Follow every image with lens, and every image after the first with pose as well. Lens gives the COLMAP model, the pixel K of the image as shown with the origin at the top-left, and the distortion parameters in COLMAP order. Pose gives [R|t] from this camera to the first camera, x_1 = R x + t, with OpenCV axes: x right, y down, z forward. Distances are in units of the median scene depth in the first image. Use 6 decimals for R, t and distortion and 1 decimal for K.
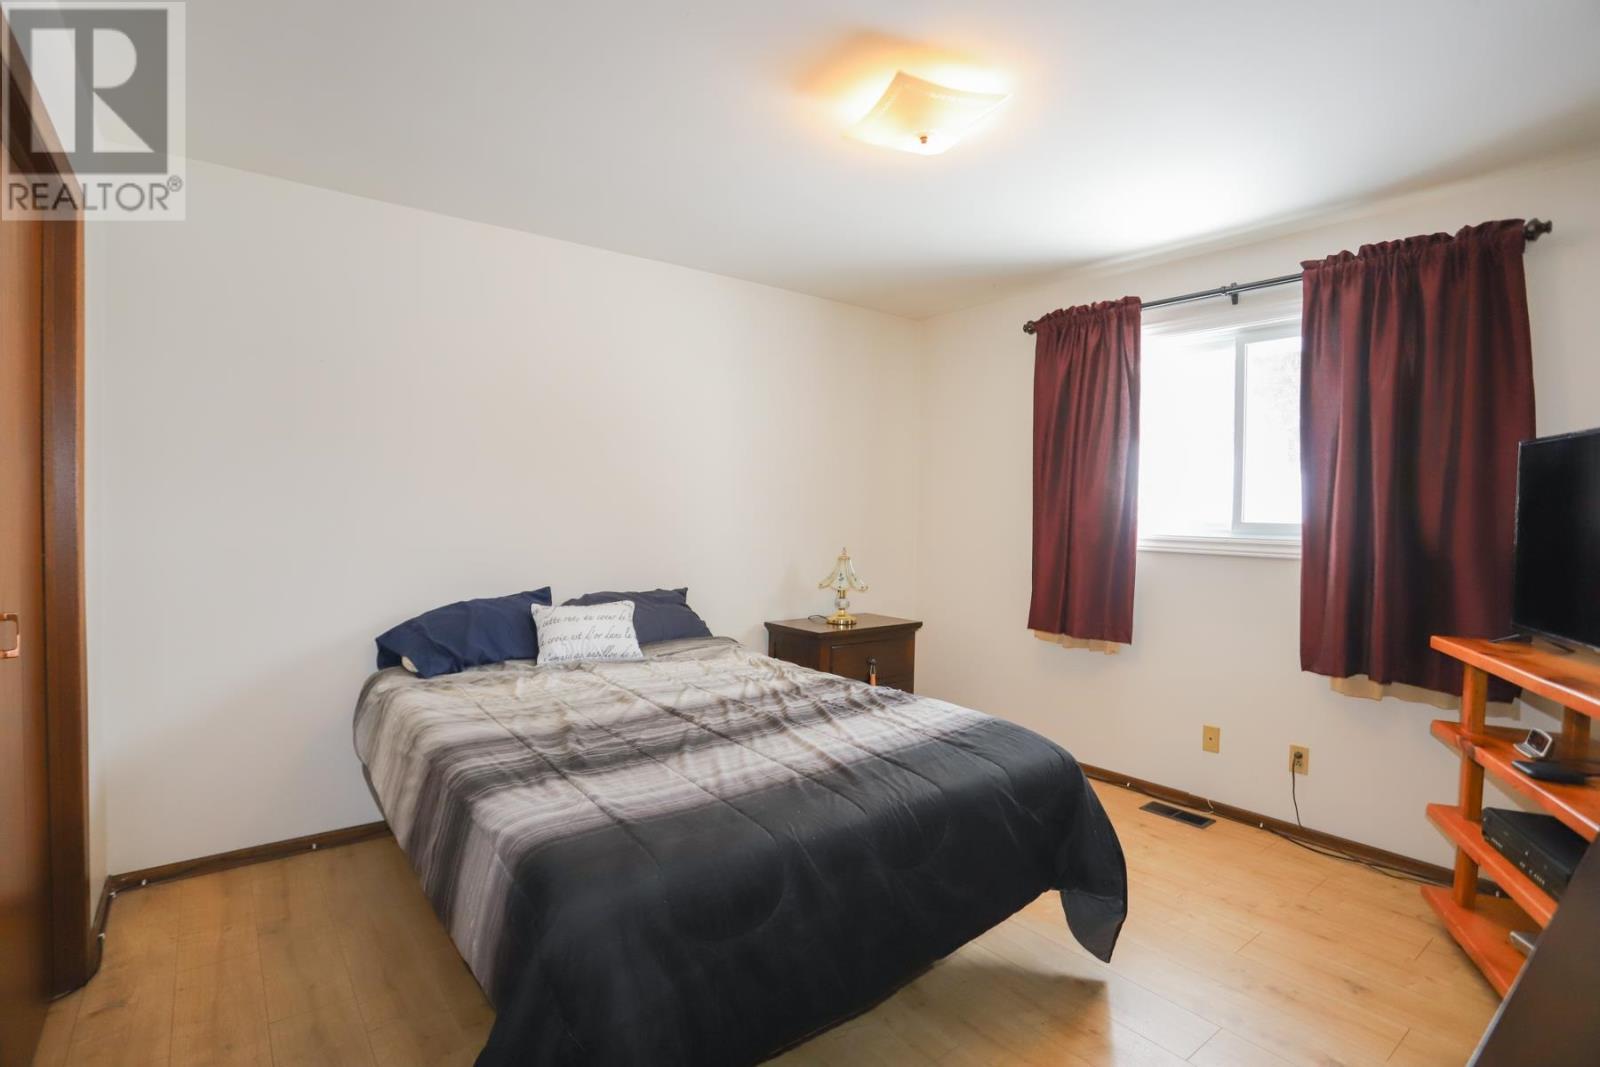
lens RADIAL K [[793.2, 0, 793.5], [0, 793.2, 529.4], [0, 0, 1]] dist [-0.042453, 0.000310]
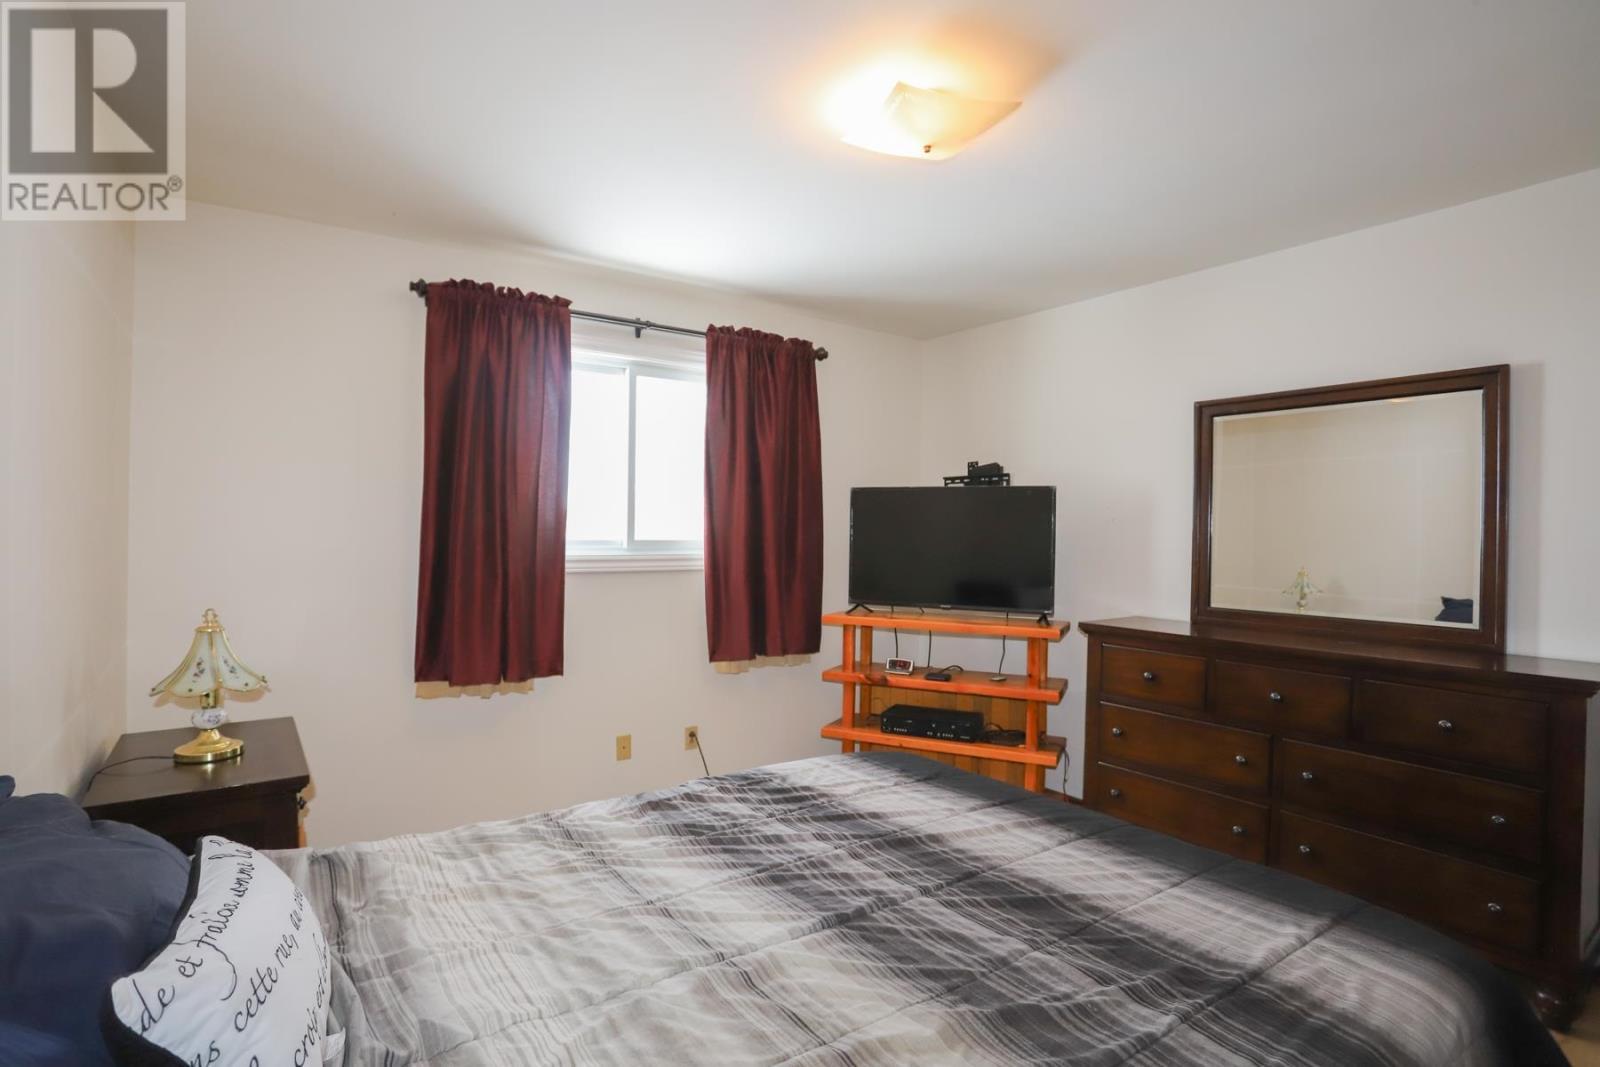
lens RADIAL K [[793.2, 0, 793.5], [0, 793.2, 529.4], [0, 0, 1]] dist [-0.042453, 0.000310]
pose [[0.044534, -0.019018, 0.998827, -0.587220], [0.018122, 0.999670, 0.018226, -0.045517], [-0.998843, 0.017289, 0.044864, 0.838379]]
